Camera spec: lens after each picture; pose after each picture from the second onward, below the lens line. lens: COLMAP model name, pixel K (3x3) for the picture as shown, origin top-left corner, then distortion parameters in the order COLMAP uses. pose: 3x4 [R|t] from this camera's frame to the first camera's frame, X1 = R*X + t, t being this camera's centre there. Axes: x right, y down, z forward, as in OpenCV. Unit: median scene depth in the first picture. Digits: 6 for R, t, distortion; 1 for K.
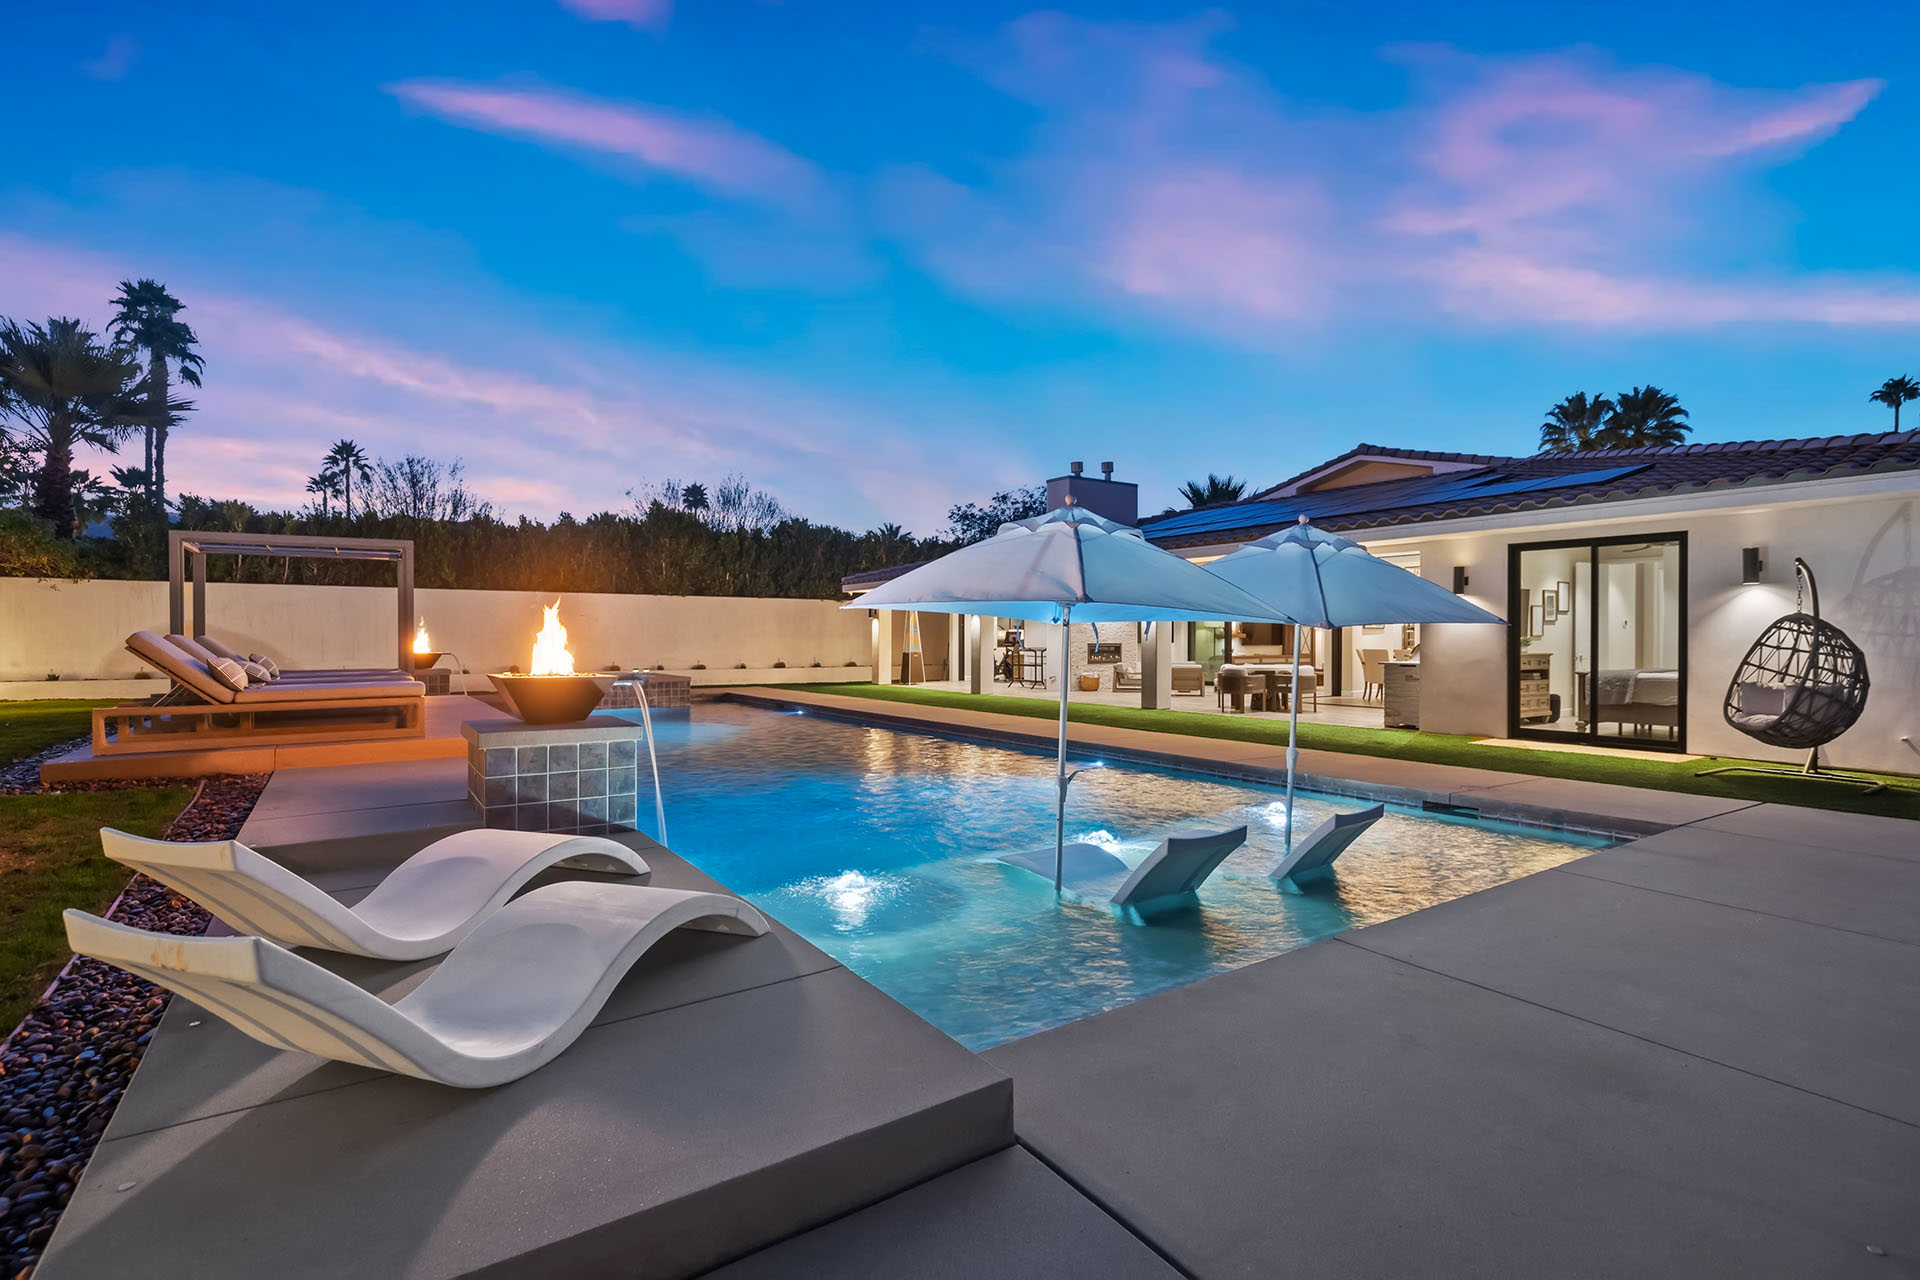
lens RADIAL K [[894.2, 0, 948.8], [0, 894.2, 641.6], [0, 0, 1]] dist [-0.002184, 0.000212]
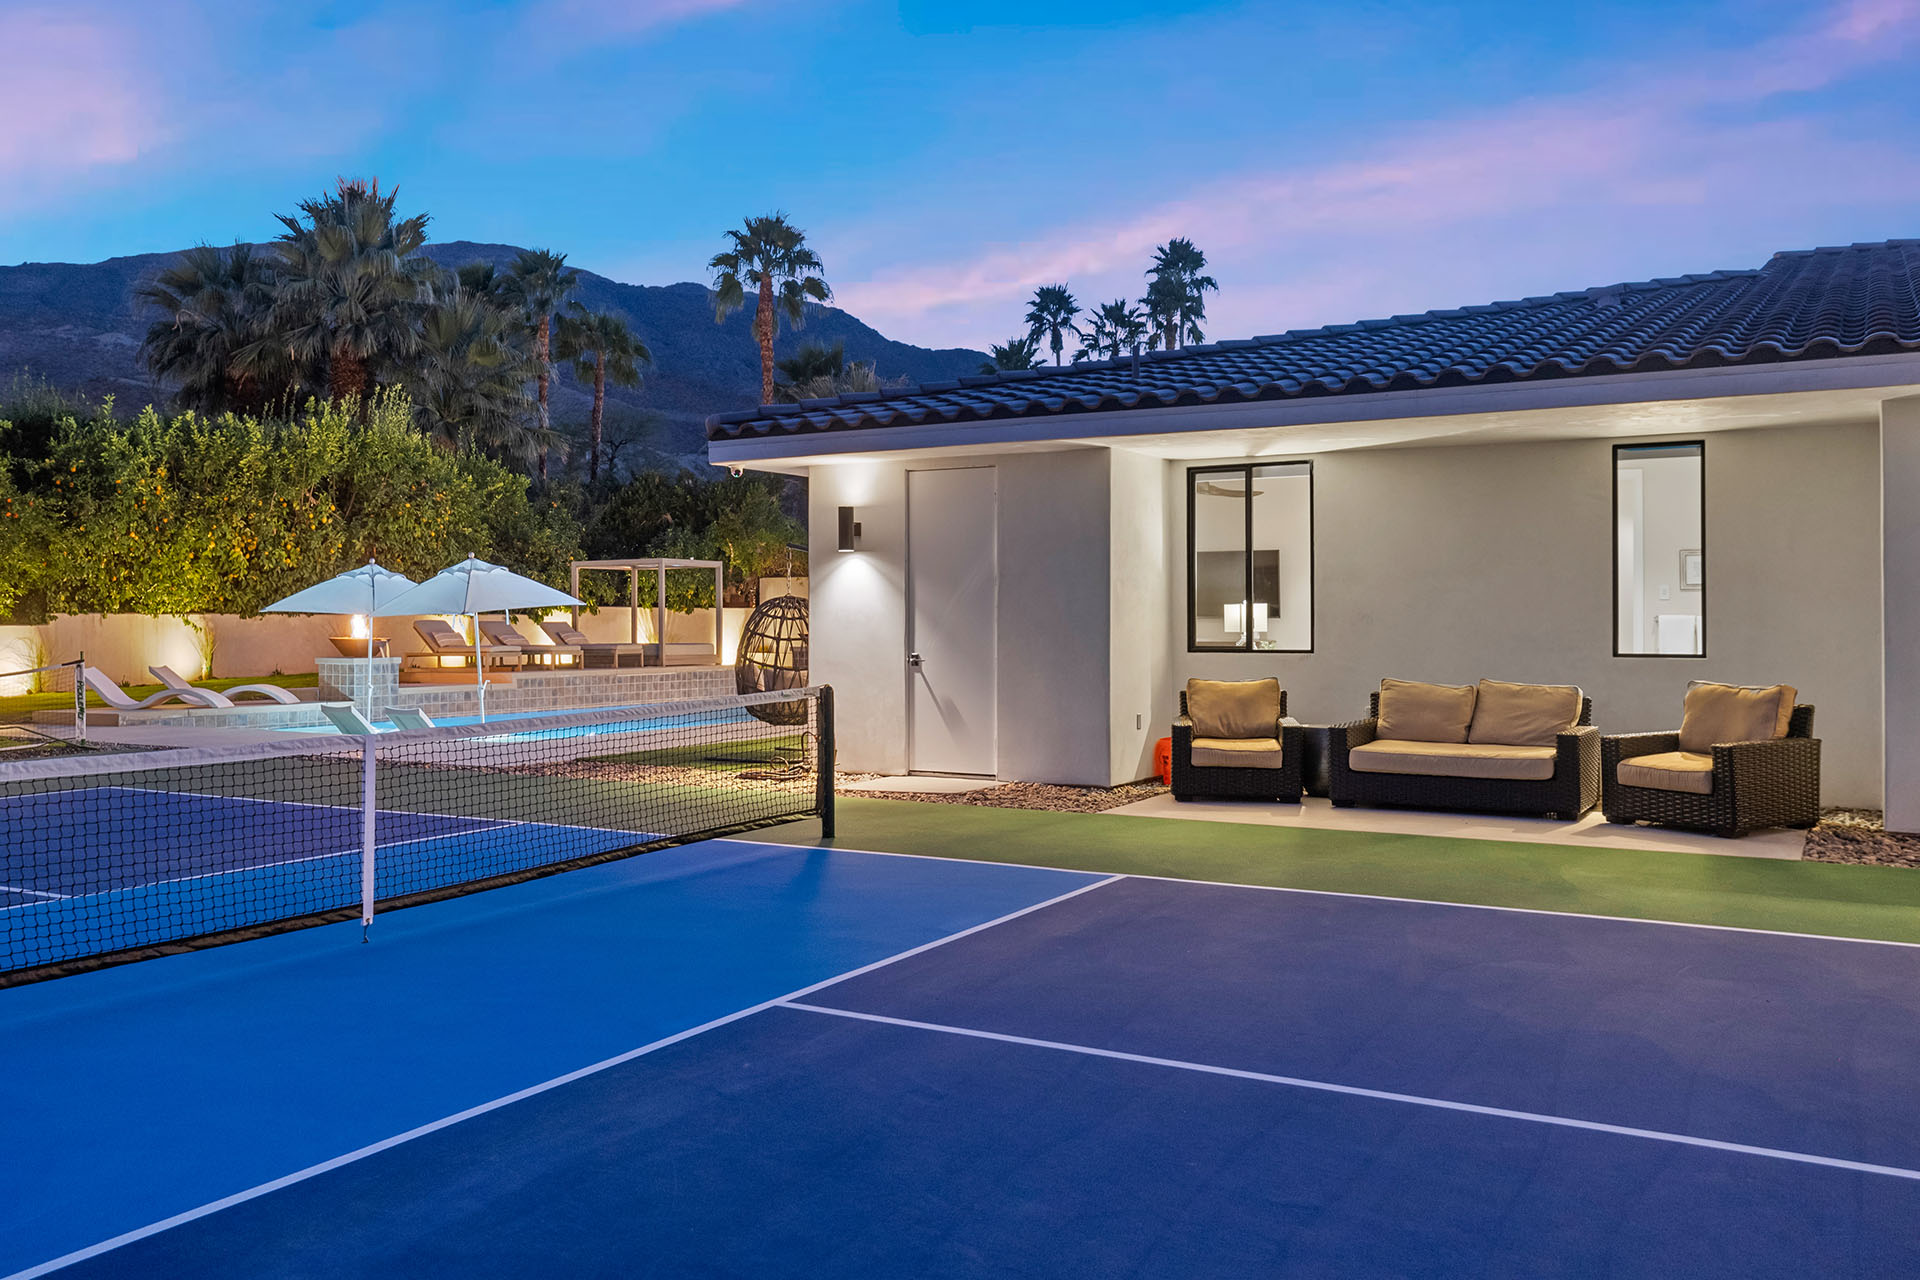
lens RADIAL K [[1565.2, 0, 938.2], [0, 1565.2, 616.9], [0, 0, 1]] dist [0.001125, 0.002256]
pose [[0.435306, -0.002859, -0.900278, 0.898256], [-0.002882, 0.999985, -0.004570, -0.001251], [0.900278, 0.004584, 0.435292, 0.117584]]
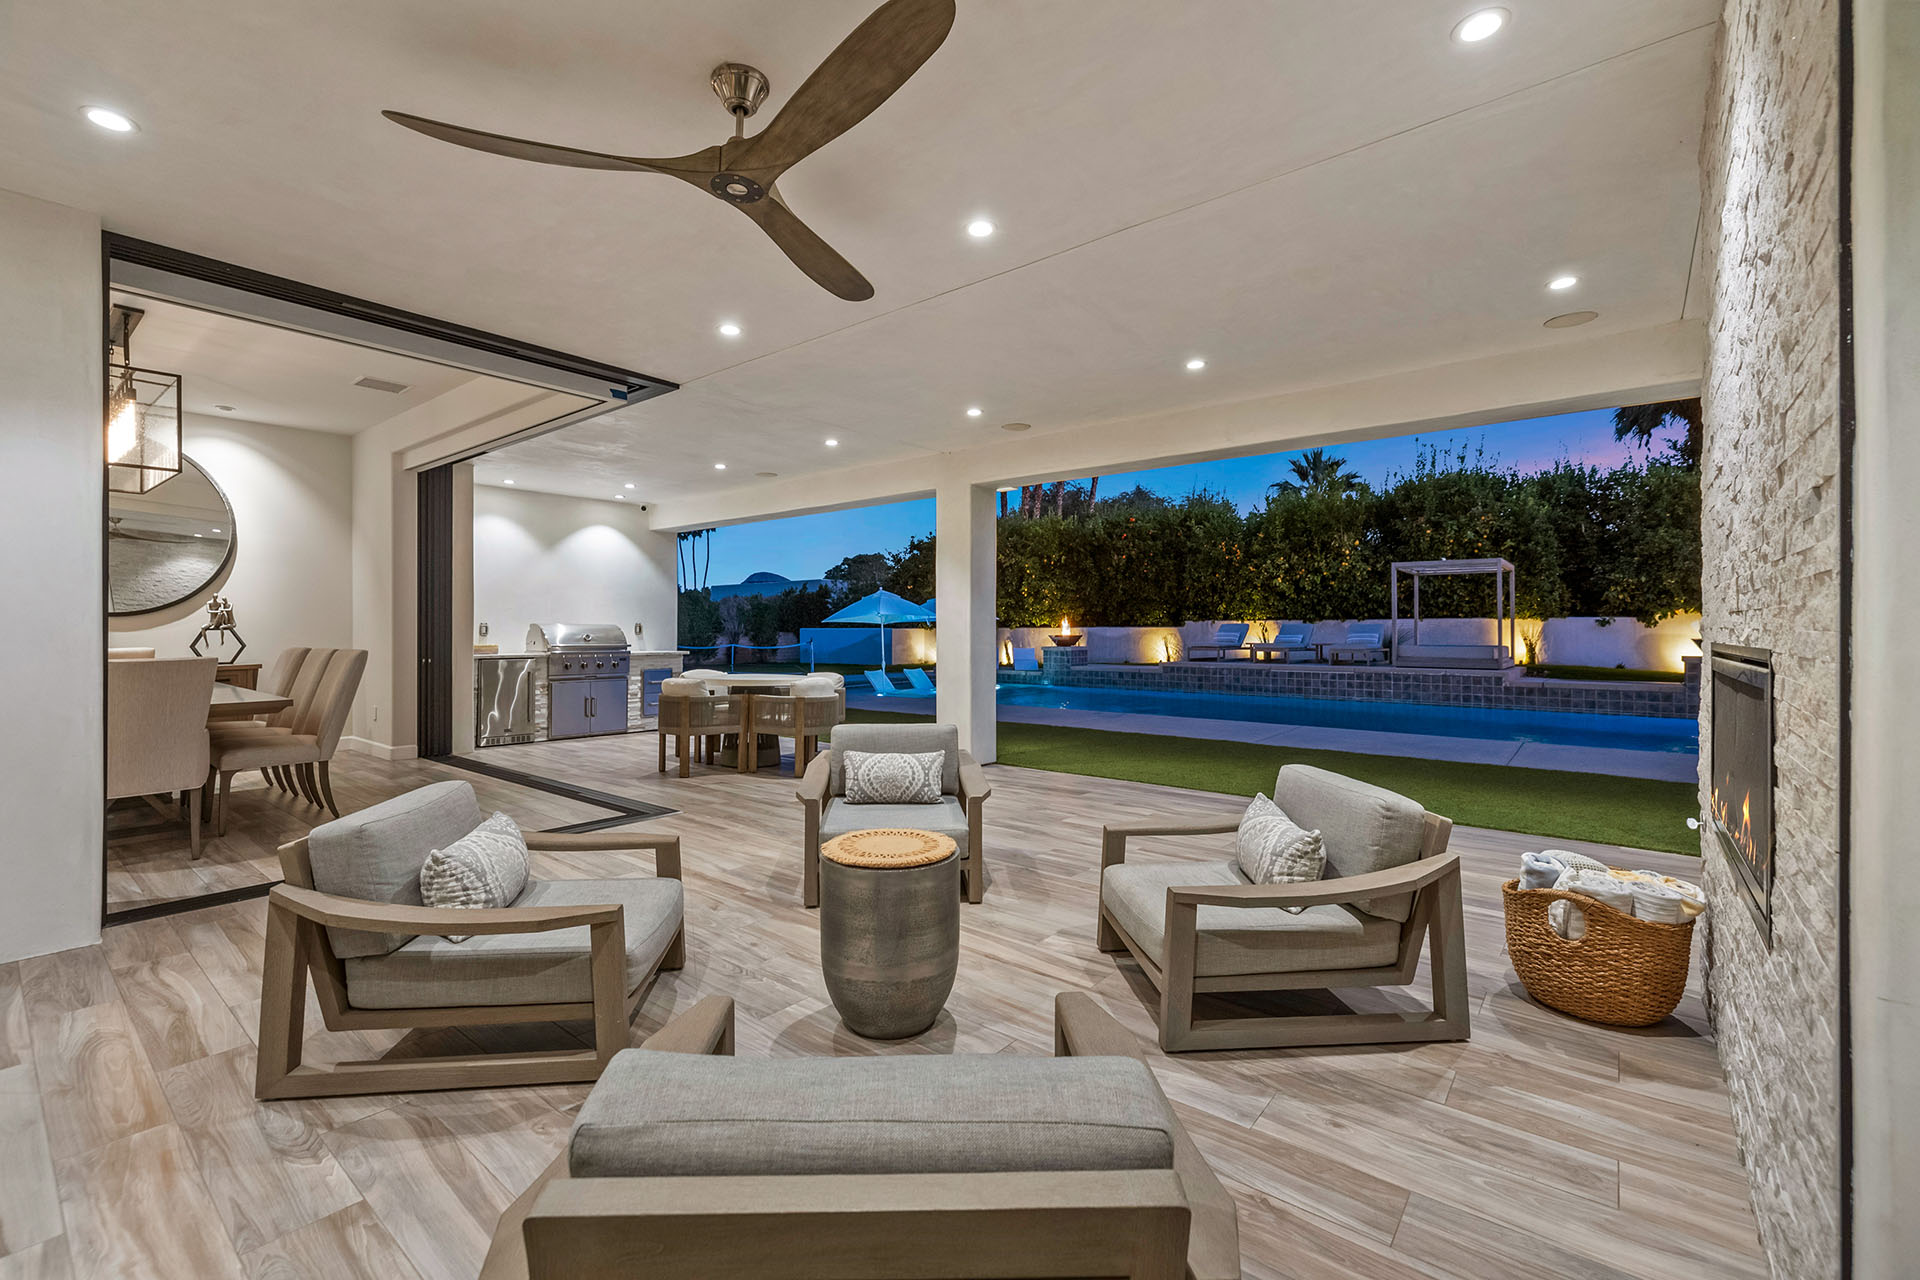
lens RADIAL K [[817.1, 0, 946.4], [0, 817.1, 625.6], [0, 0, 1]] dist [0.001026, 0.000152]
pose [[-0.957946, -0.000421, -0.286947, 0.250156], [-0.000216, 1.000000, -0.000748, -0.000421], [0.286948, -0.000654, -0.957946, 0.962343]]
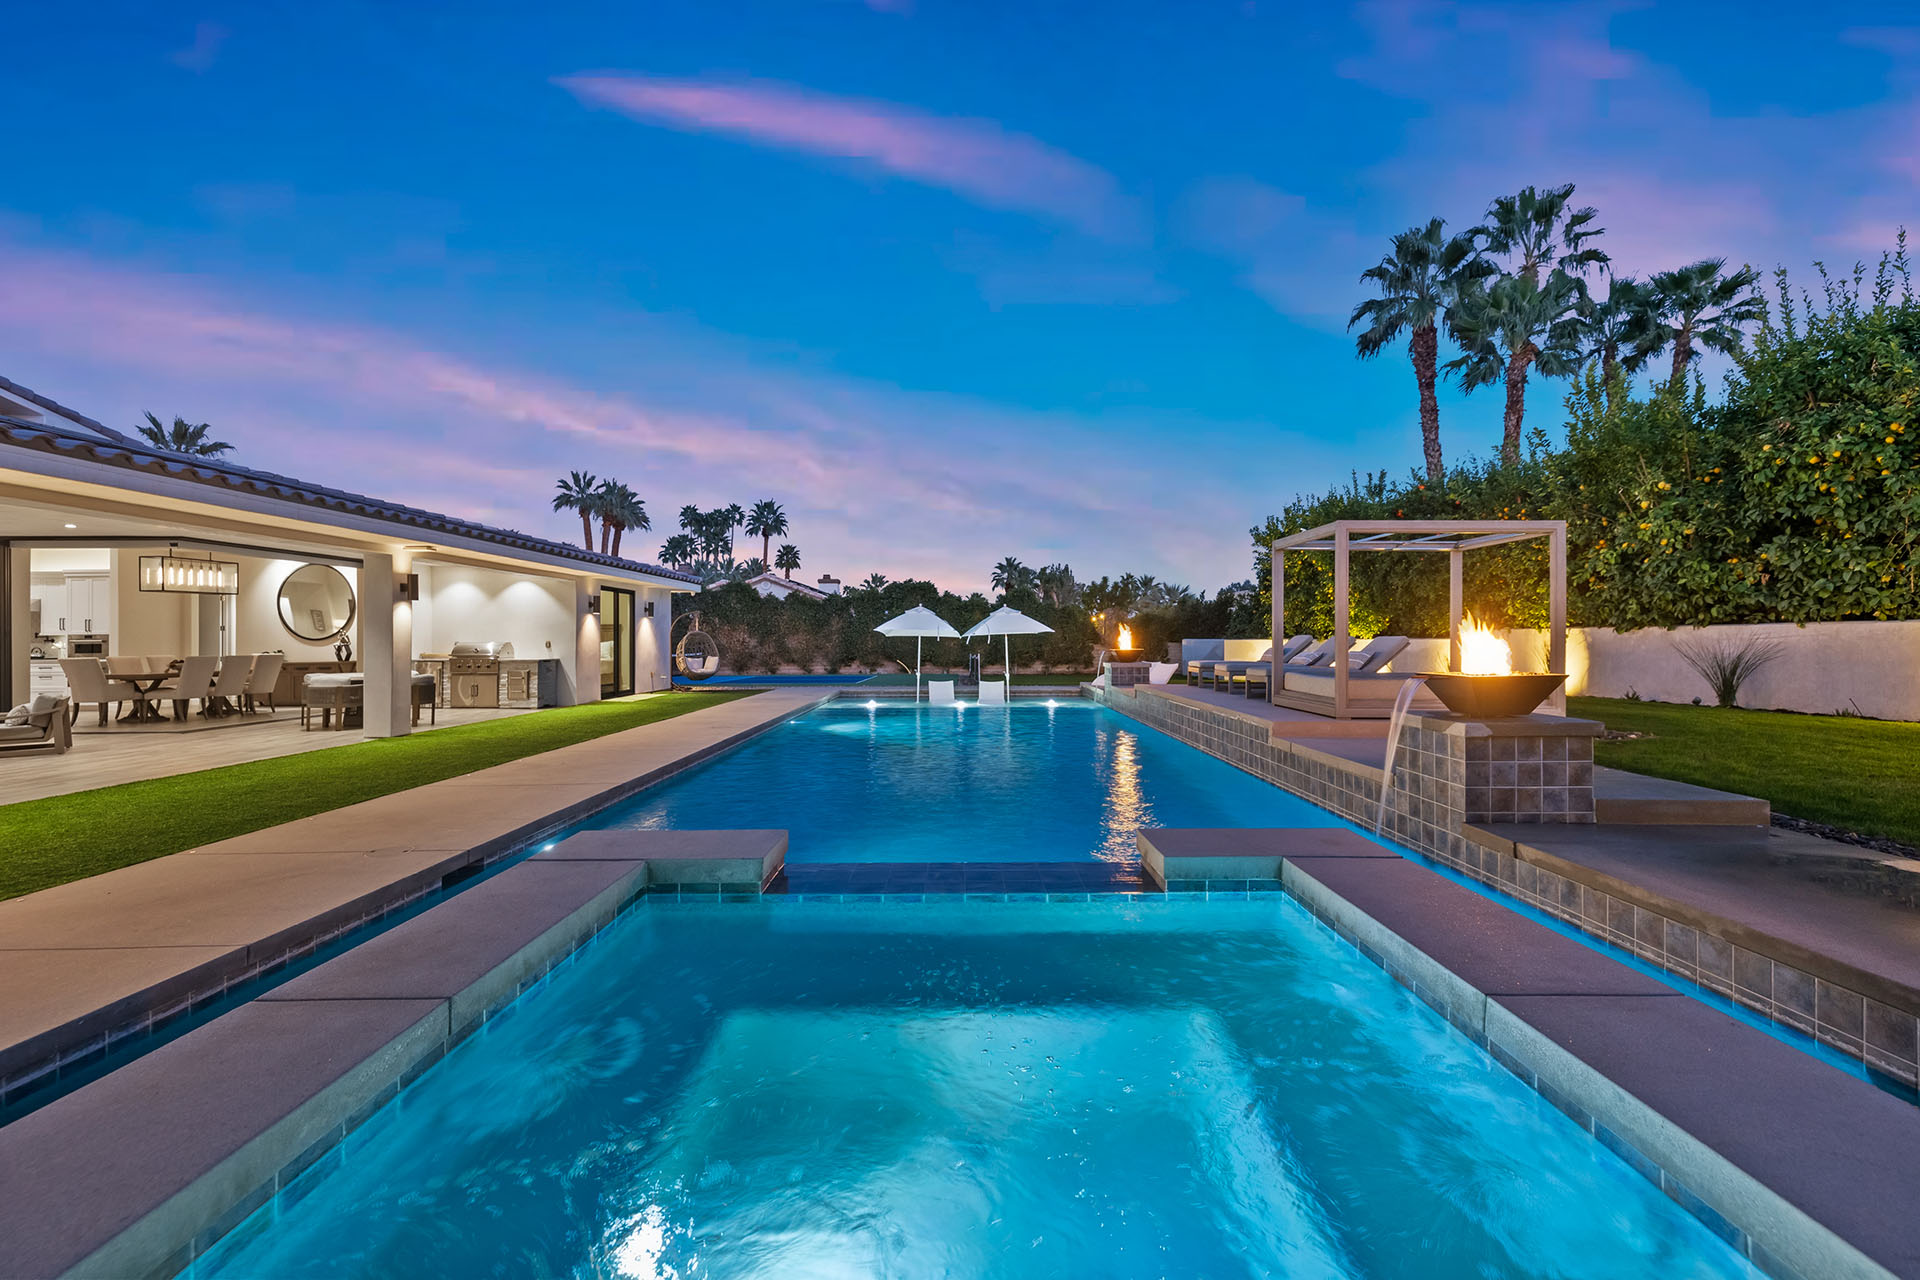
lens RADIAL K [[813.4, 0, 958.9], [0, 813.4, 643.3], [0, 0, 1]] dist [0.001125, 0.000139]
pose [[-0.826872, 0.000412, 0.562389, -0.368299], [0.007618, 0.999916, 0.010468, -0.004346], [-0.562338, 0.012940, -0.826806, 0.871039]]
